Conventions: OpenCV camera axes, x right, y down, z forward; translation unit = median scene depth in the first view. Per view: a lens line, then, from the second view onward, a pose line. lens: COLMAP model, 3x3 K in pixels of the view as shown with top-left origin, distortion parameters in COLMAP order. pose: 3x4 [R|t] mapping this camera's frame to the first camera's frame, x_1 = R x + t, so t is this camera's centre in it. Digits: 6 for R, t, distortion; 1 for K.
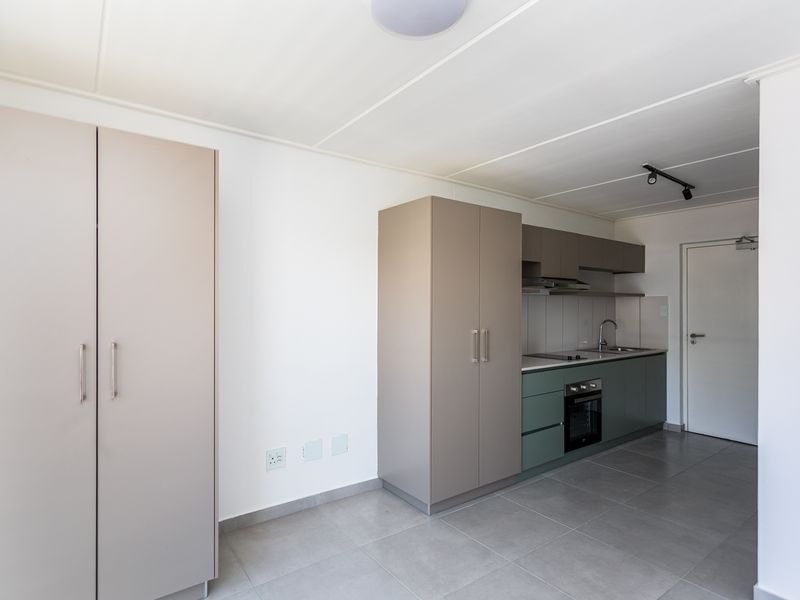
lens RADIAL K [[436.7, 0, 403.9], [0, 436.7, 302.7], [0, 0, 1]] dist [0.006878, 0.002519]
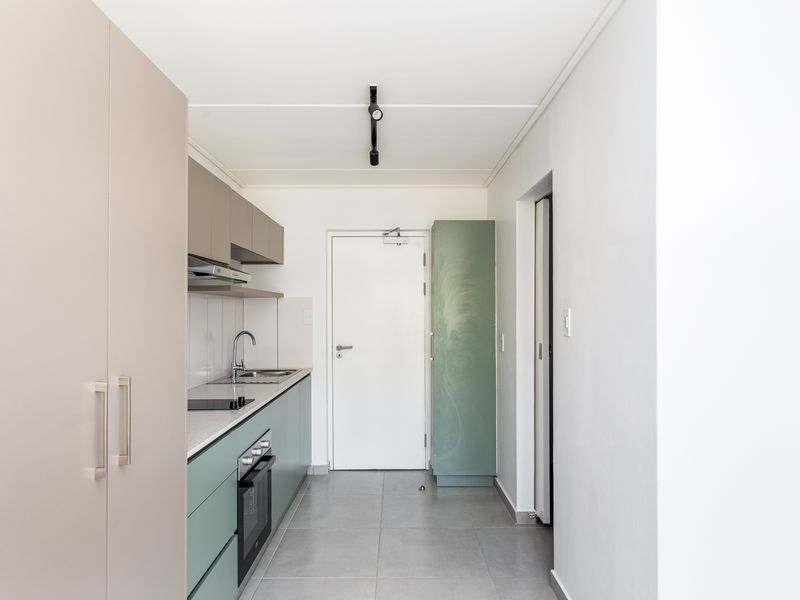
lens RADIAL K [[508.6, 0, 400.0], [0, 508.6, 300.0], [0, 0, 1]] dist [-0.005646, -0.000228]
pose [[0.598146, 0.008732, 0.801339, -0.011103], [0.002062, 0.999921, -0.012435, 0.000916], [-0.801384, 0.009090, 0.598081, 0.358800]]
